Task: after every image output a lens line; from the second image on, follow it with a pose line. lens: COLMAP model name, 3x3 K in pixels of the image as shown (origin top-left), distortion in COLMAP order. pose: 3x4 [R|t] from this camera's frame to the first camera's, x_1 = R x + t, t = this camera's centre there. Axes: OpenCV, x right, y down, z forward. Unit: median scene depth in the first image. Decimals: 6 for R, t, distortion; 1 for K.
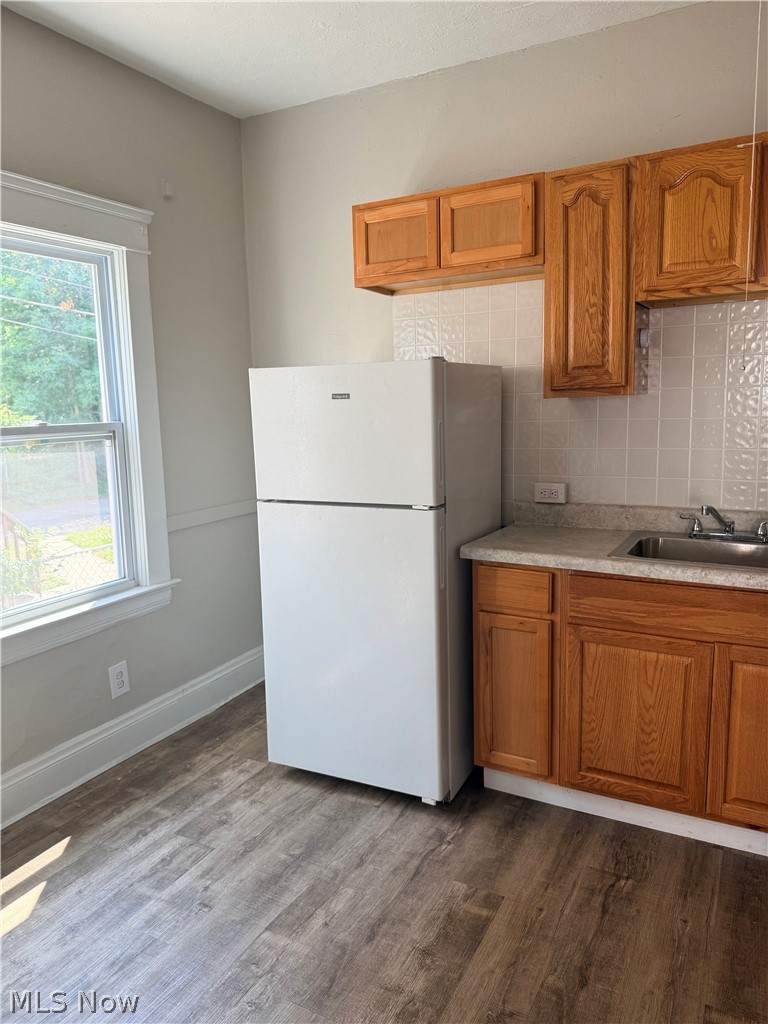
lens RADIAL K [[720.6, 0, 374.7], [0, 720.6, 491.7], [0, 0, 1]] dist [0.031029, 0.000626]
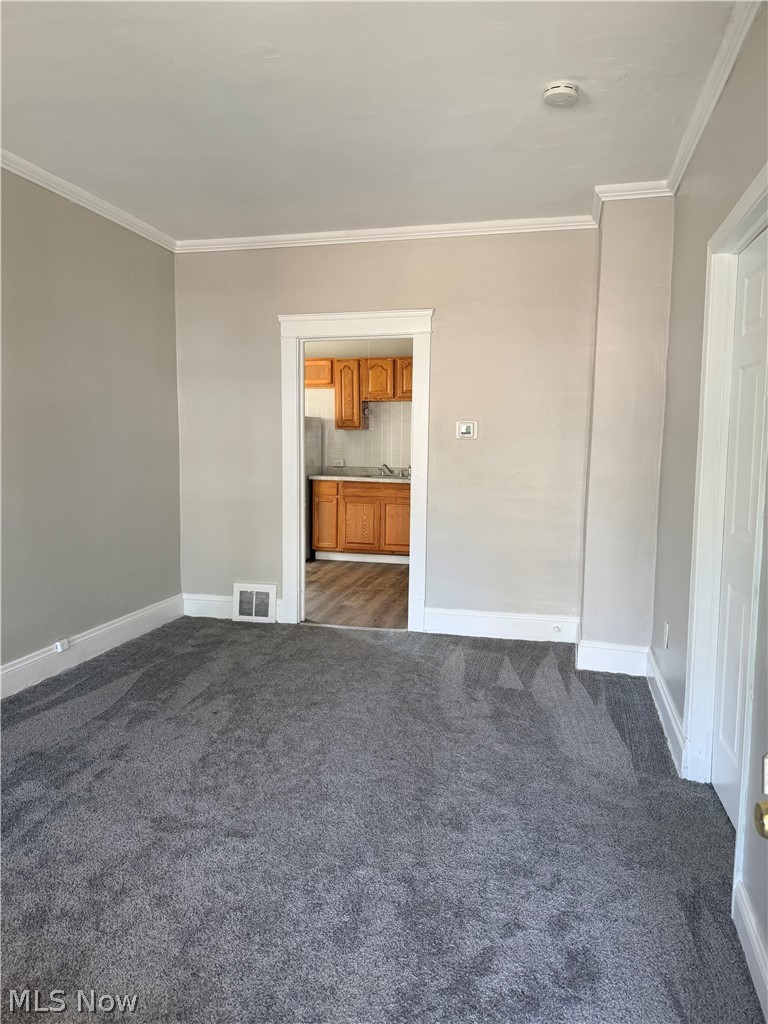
lens RADIAL K [[720.6, 0, 381.4], [0, 720.6, 513.6], [0, 0, 1]] dist [0.031029, 0.000626]
pose [[0.964999, 0.002015, 0.262245, -0.391156], [0.006237, 0.999511, -0.030632, 0.333412], [-0.262179, 0.031195, 0.964515, -2.062642]]
